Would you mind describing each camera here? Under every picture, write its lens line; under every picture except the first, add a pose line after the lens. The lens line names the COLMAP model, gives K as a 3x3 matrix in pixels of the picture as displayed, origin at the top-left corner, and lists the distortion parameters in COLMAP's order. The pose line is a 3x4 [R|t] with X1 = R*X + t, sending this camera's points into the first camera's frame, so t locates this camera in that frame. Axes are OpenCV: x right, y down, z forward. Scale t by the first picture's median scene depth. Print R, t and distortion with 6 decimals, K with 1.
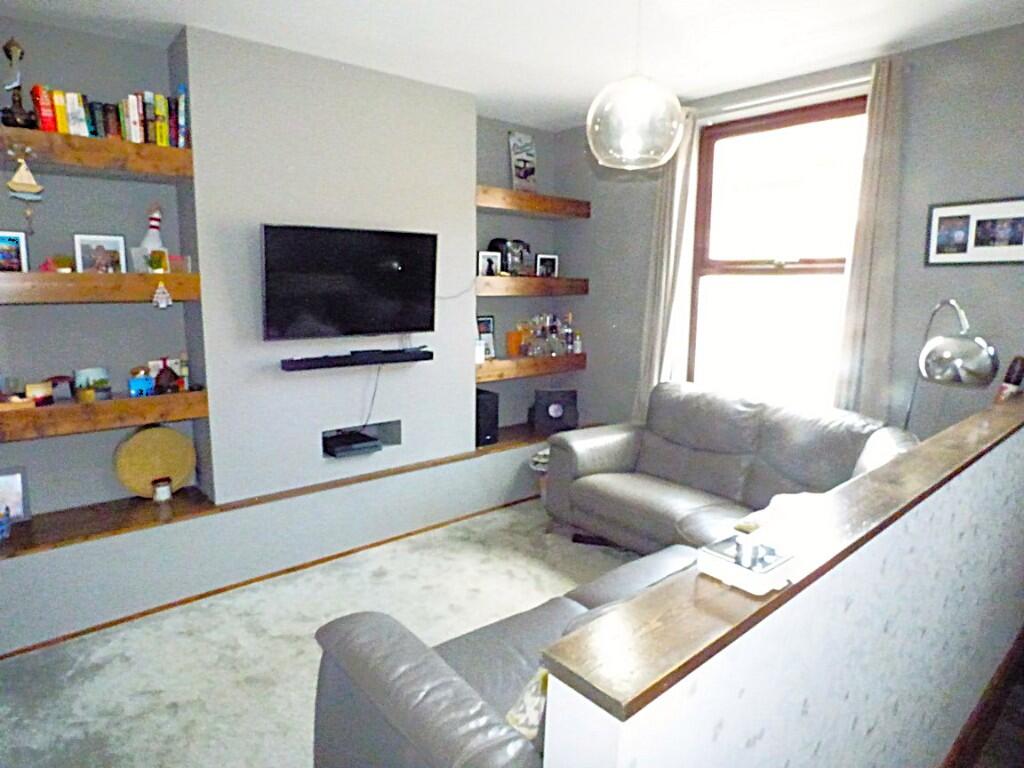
lens RADIAL K [[616.0, 0, 507.6], [0, 616.0, 377.2], [0, 0, 1]] dist [-0.002402, 0.001945]
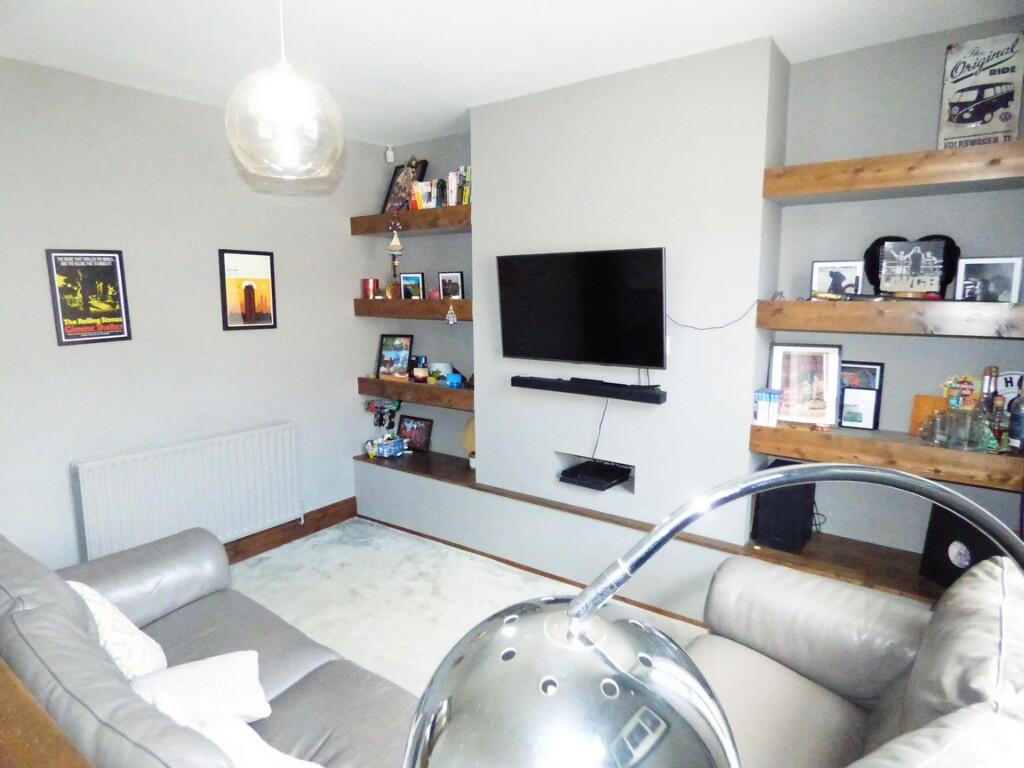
lens RADIAL K [[616.0, 0, 509.4], [0, 616.0, 387.8], [0, 0, 1]] dist [-0.002402, 0.001945]
pose [[0.226764, 0.138019, -0.964121, 0.660445], [-0.150770, 0.982950, 0.105253, -0.112948], [0.962209, 0.121492, 0.243707, 0.666465]]
